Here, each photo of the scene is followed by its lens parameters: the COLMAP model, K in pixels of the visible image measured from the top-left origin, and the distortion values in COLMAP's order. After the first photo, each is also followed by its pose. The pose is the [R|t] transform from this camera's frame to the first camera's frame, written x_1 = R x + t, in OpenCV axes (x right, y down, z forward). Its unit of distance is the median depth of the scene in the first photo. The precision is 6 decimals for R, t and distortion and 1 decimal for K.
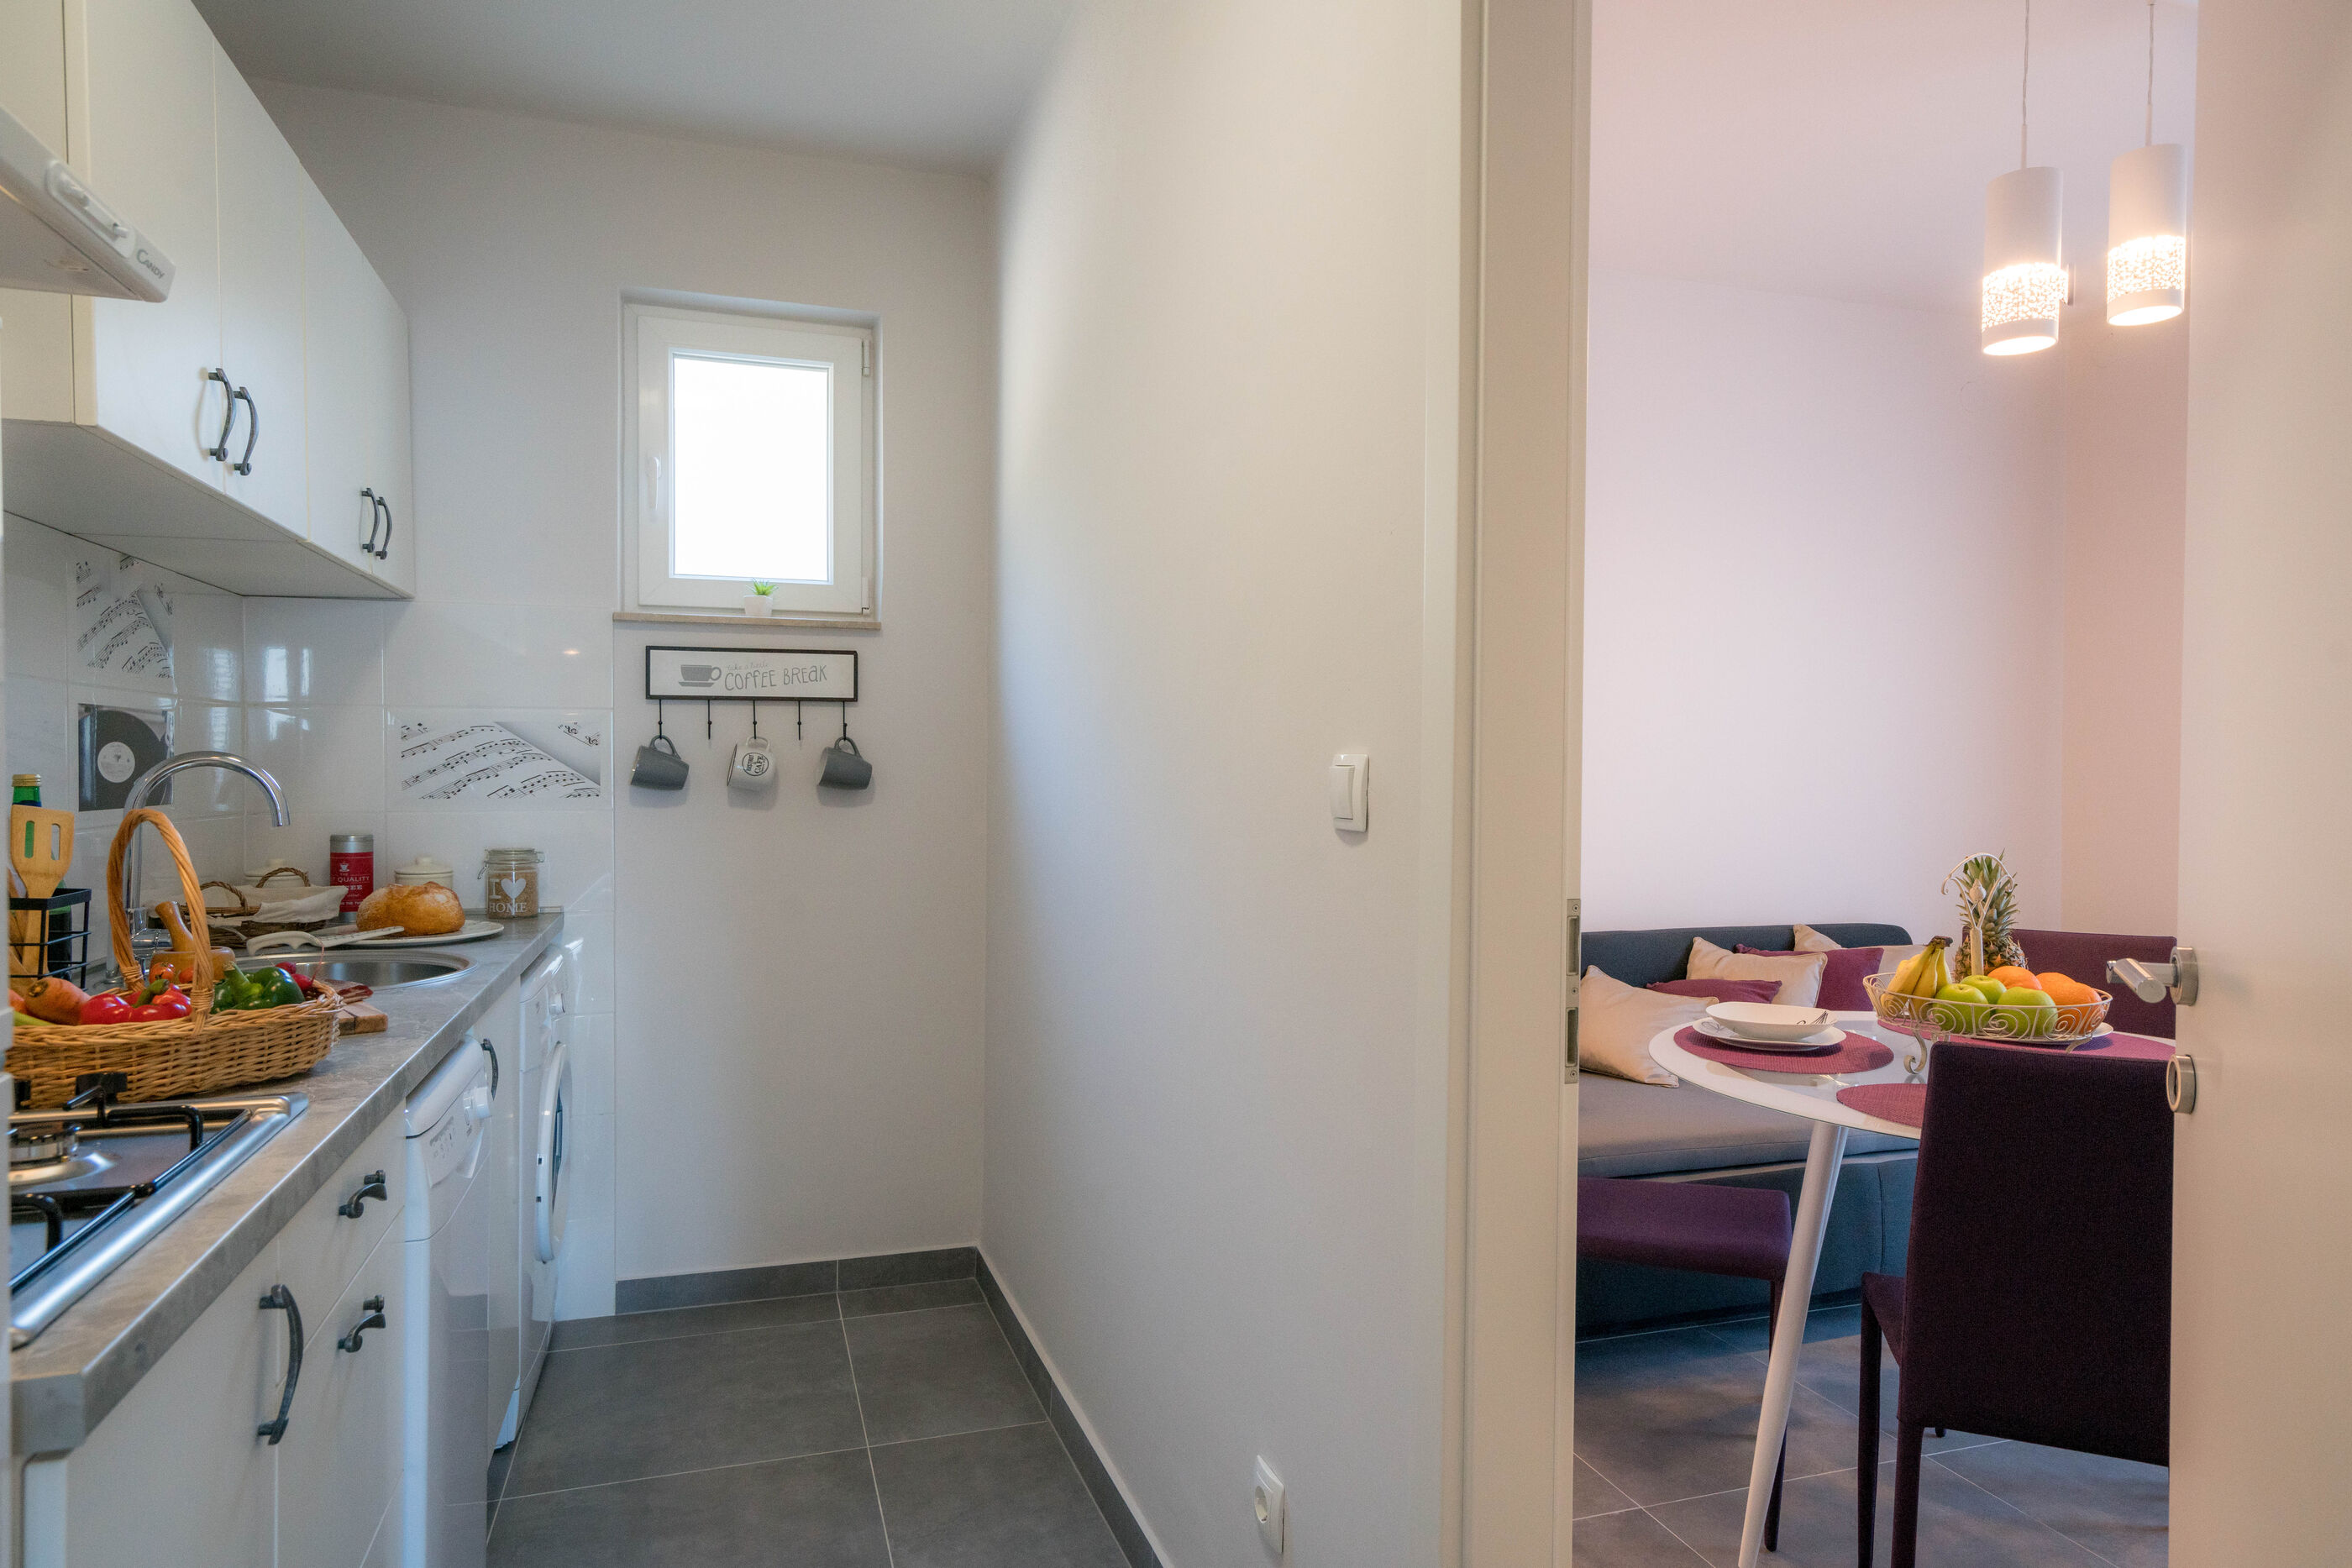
lens RADIAL K [[1393.8, 0, 1156.3], [0, 1393.8, 793.1], [0, 0, 1]] dist [0.004448, 0.002825]
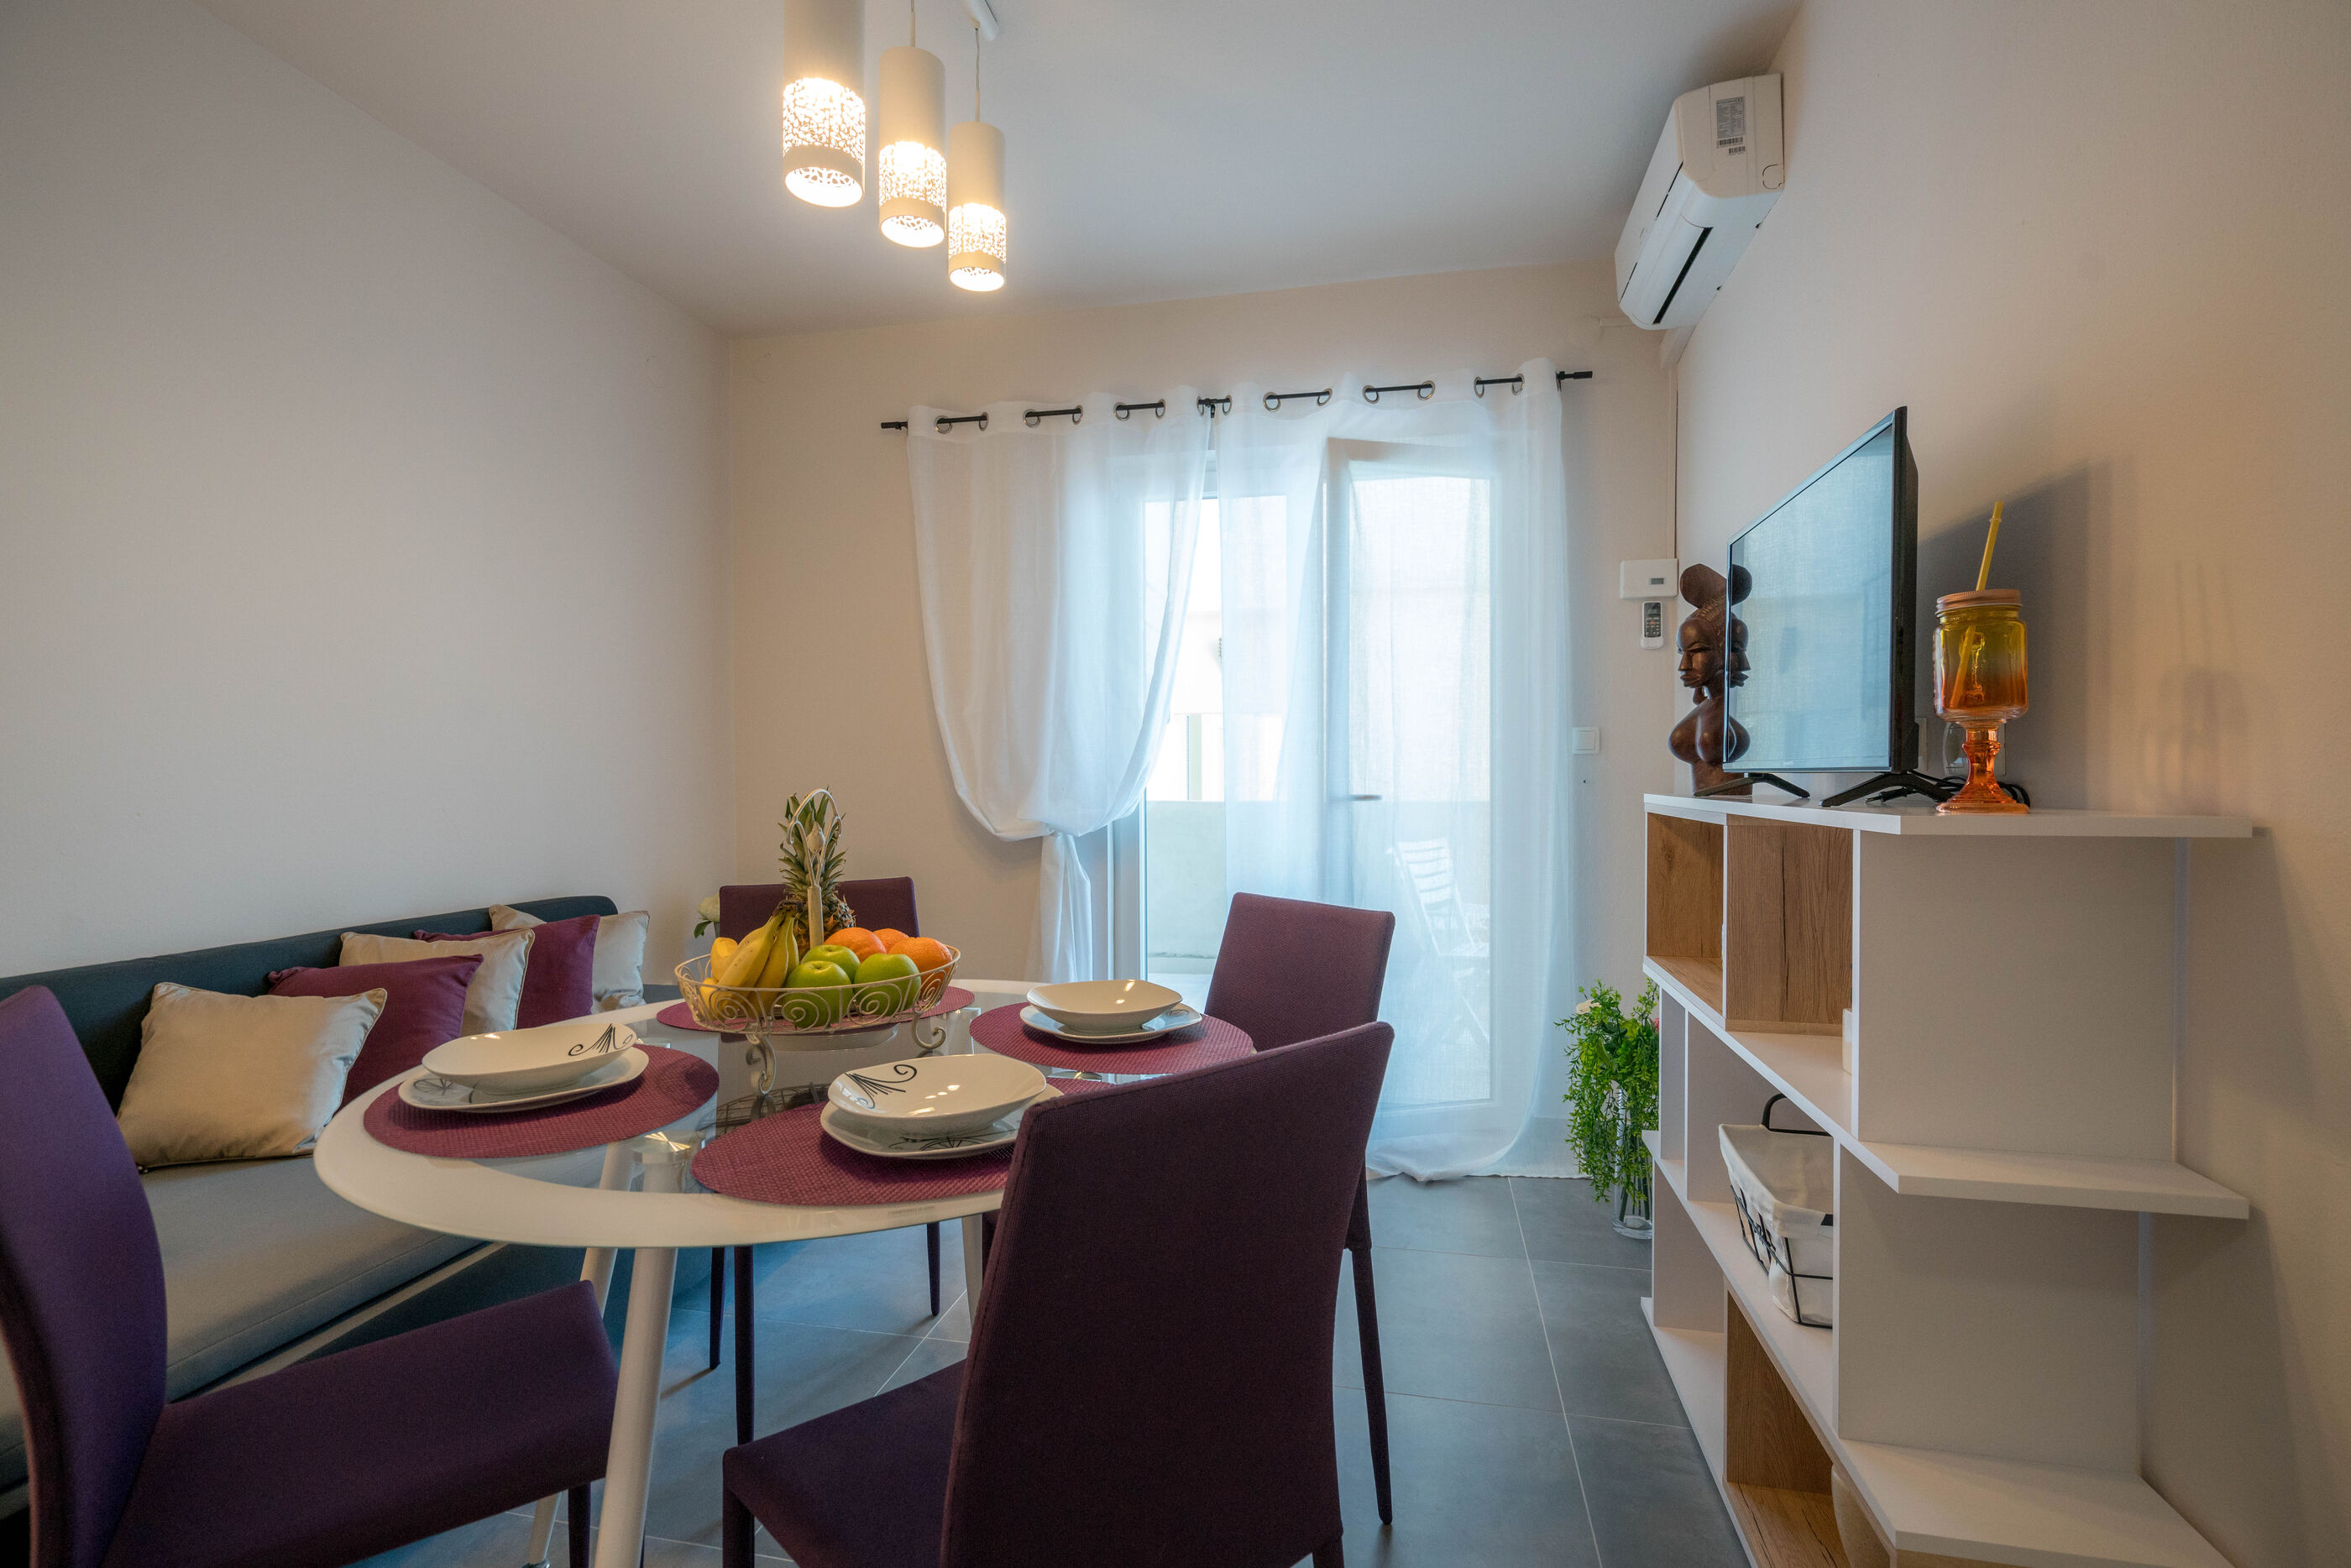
lens RADIAL K [[1071.8, 0, 1158.1], [0, 1071.8, 794.5], [0, 0, 1]] dist [-0.002421, 0.002594]
pose [[0.511708, -0.018540, 0.858959, 0.169803], [0.014907, 0.999808, 0.012699, 0.040435], [-0.859030, 0.006306, 0.511887, 0.518742]]
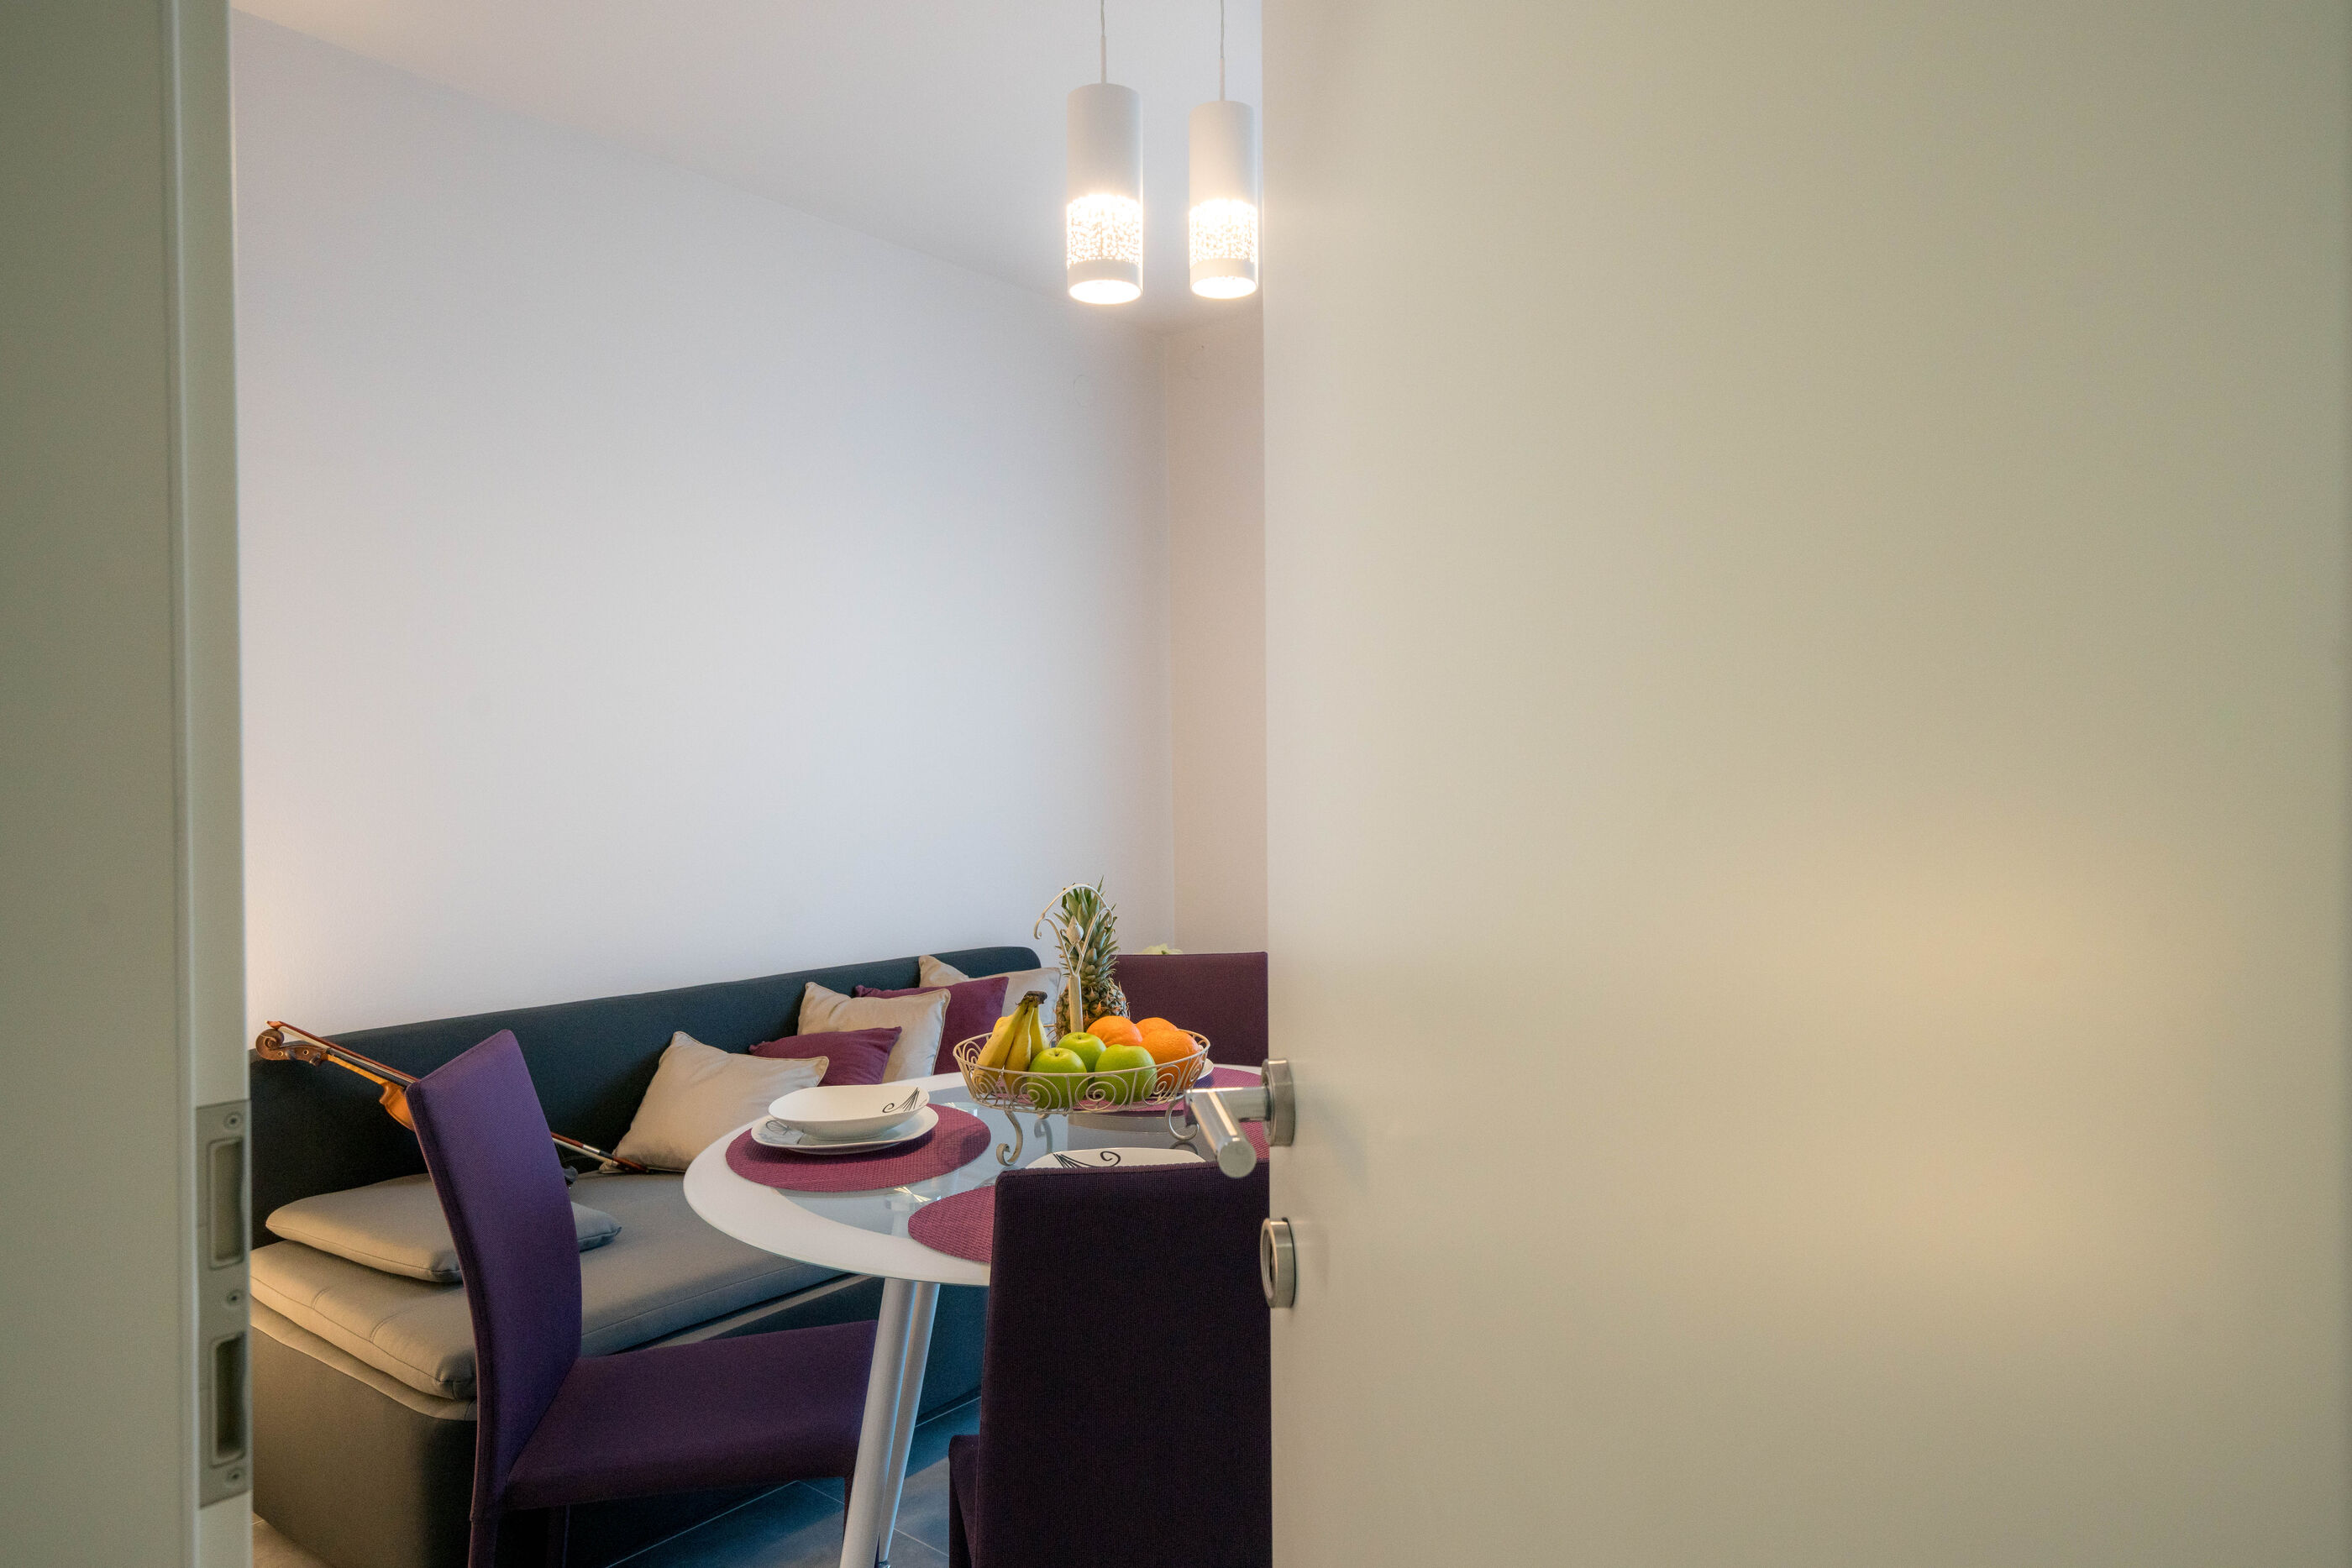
lens RADIAL K [[1393.8, 0, 1166.4], [0, 1393.8, 798.4], [0, 0, 1]] dist [0.004448, 0.002825]
pose [[0.847225, -0.023439, 0.530716, 0.191257], [0.023541, 0.999701, 0.006572, -0.012331], [-0.530712, 0.006925, 0.847524, 0.260669]]
